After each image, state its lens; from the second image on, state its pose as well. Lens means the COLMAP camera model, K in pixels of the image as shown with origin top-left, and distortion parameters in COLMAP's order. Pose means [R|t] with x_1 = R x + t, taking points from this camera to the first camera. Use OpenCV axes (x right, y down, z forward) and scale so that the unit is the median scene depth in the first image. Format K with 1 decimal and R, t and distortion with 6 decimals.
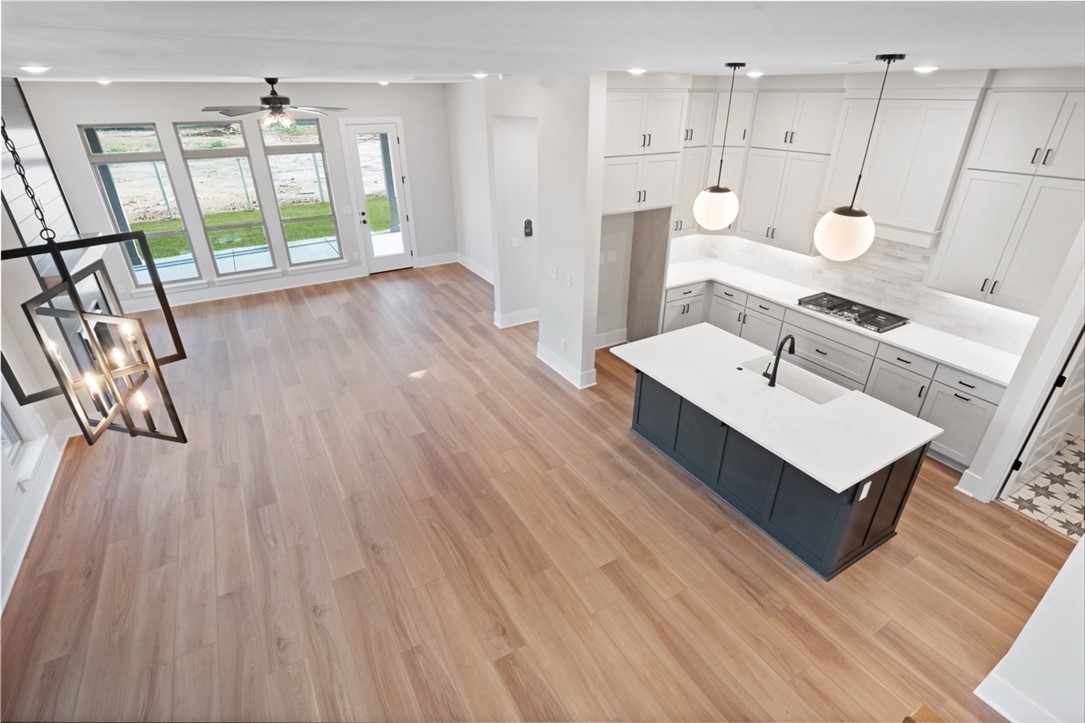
lens RADIAL K [[526.1, 0, 533.5], [0, 526.1, 365.1], [0, 0, 1]] dist [-0.010796, -0.000081]
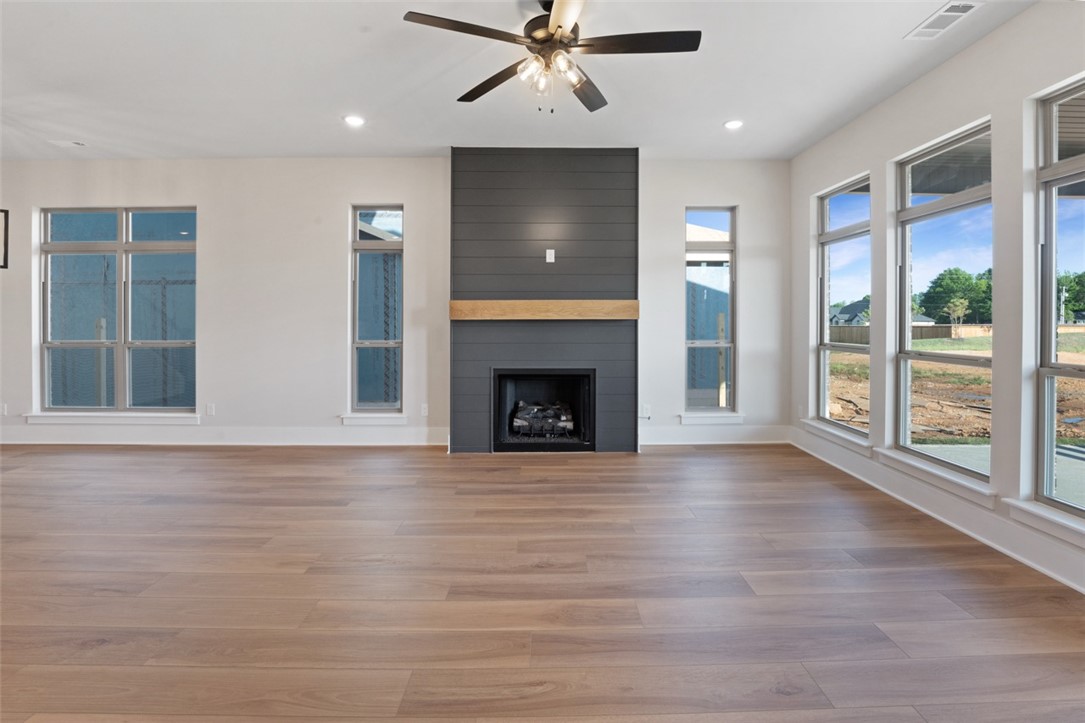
lens RADIAL K [[470.9, 0, 543.9], [0, 470.9, 318.2], [0, 0, 1]] dist [-0.021421, 0.000134]
pose [[-0.478971, 0.007722, -0.877797, -0.108442], [-0.400532, 0.887882, 0.226361, -0.410638], [0.781128, 0.460006, -0.422177, 1.471490]]
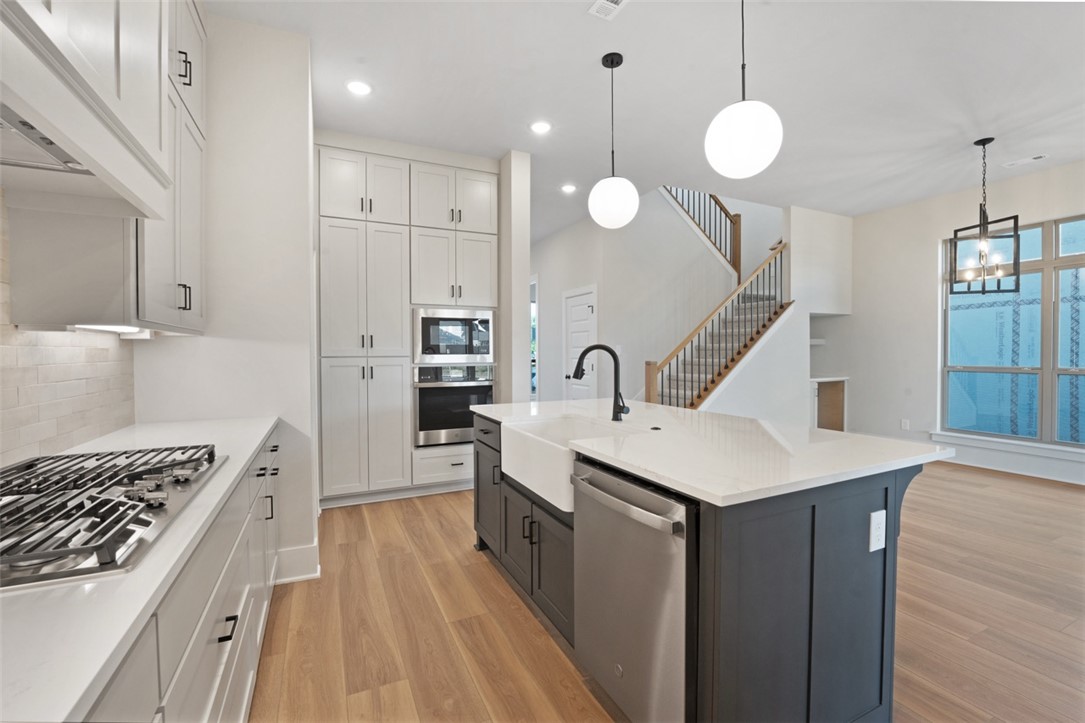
lens RADIAL K [[461.6, 0, 545.8], [0, 461.6, 361.0], [0, 0, 1]] dist [-0.019956, 0.000367]
pose [[-0.998261, 0.014129, 0.057237, 0.403685], [0.039748, 0.878312, 0.476433, -0.248804], [-0.043541, 0.477880, -0.877345, 1.177144]]
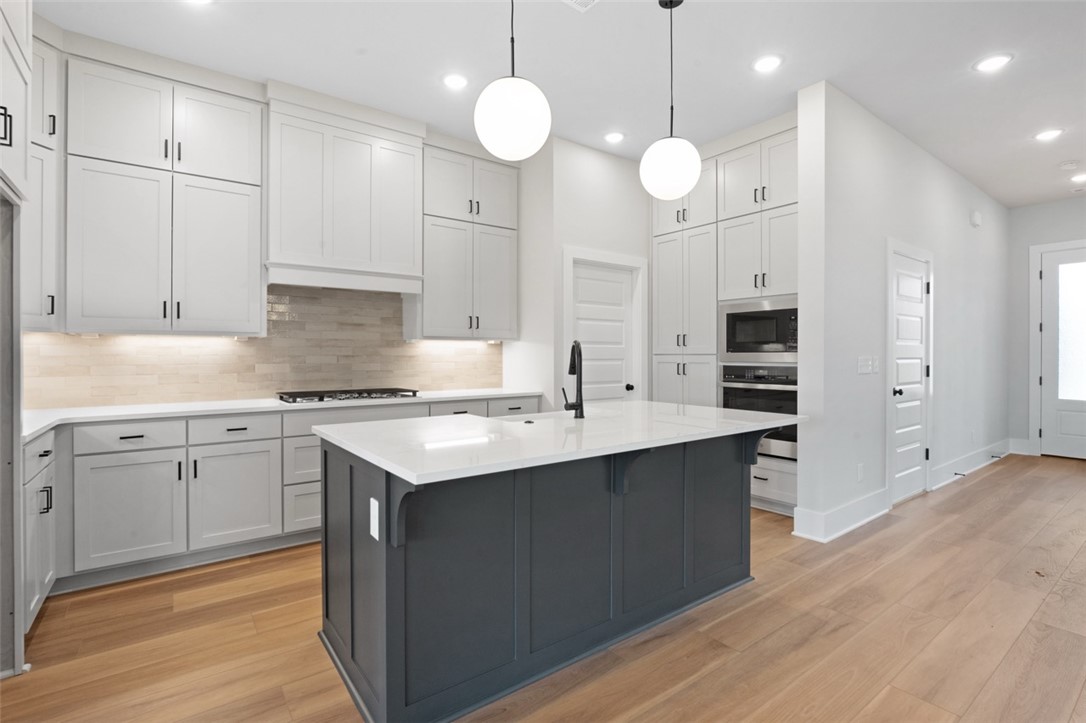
lens RADIAL K [[514.6, 0, 540.3], [0, 514.6, 356.1], [0, 0, 1]] dist [-0.016160, 0.000782]
pose [[-0.124909, 0.008652, 0.992131, -0.143568], [0.459415, 0.886807, 0.050107, -0.067281], [-0.879395, 0.462058, -0.114745, 0.855402]]
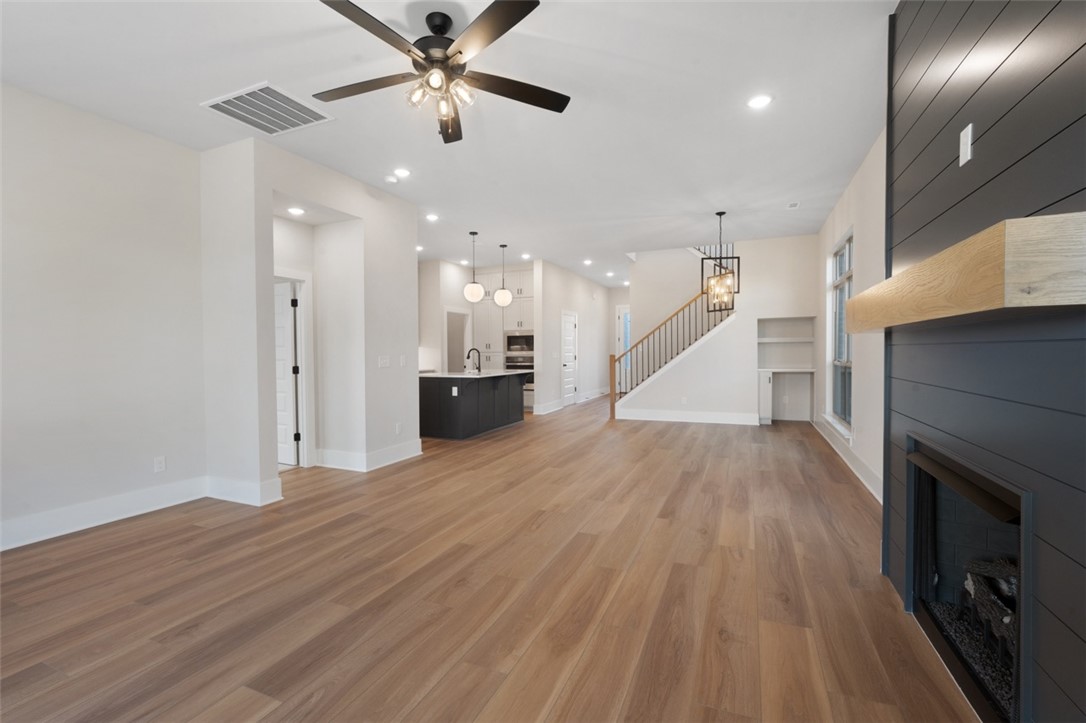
lens RADIAL K [[483.1, 0, 554.9], [0, 483.1, 360.1], [0, 0, 1]] dist [-0.041642, 0.000077]
pose [[-0.627270, 0.002378, 0.778798, -1.037512], [0.374291, 0.877857, 0.298786, -0.385376], [-0.682963, 0.478916, -0.551544, 1.480687]]
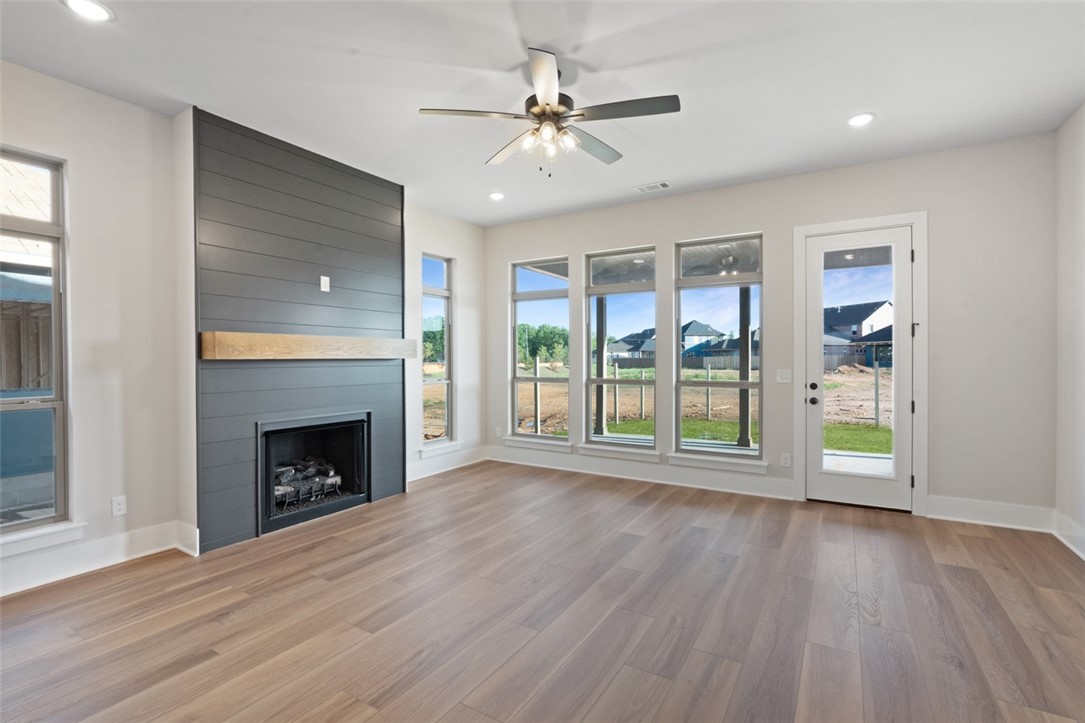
lens RADIAL K [[494.9, 0, 542.5], [0, 494.9, 361.5], [0, 0, 1]] dist [-0.021880, -0.000051]
pose [[0.488330, 0.013071, -0.872561, -0.033497], [-0.404510, 0.889368, -0.213062, -0.163170], [0.773244, 0.457004, 0.439592, 0.996472]]
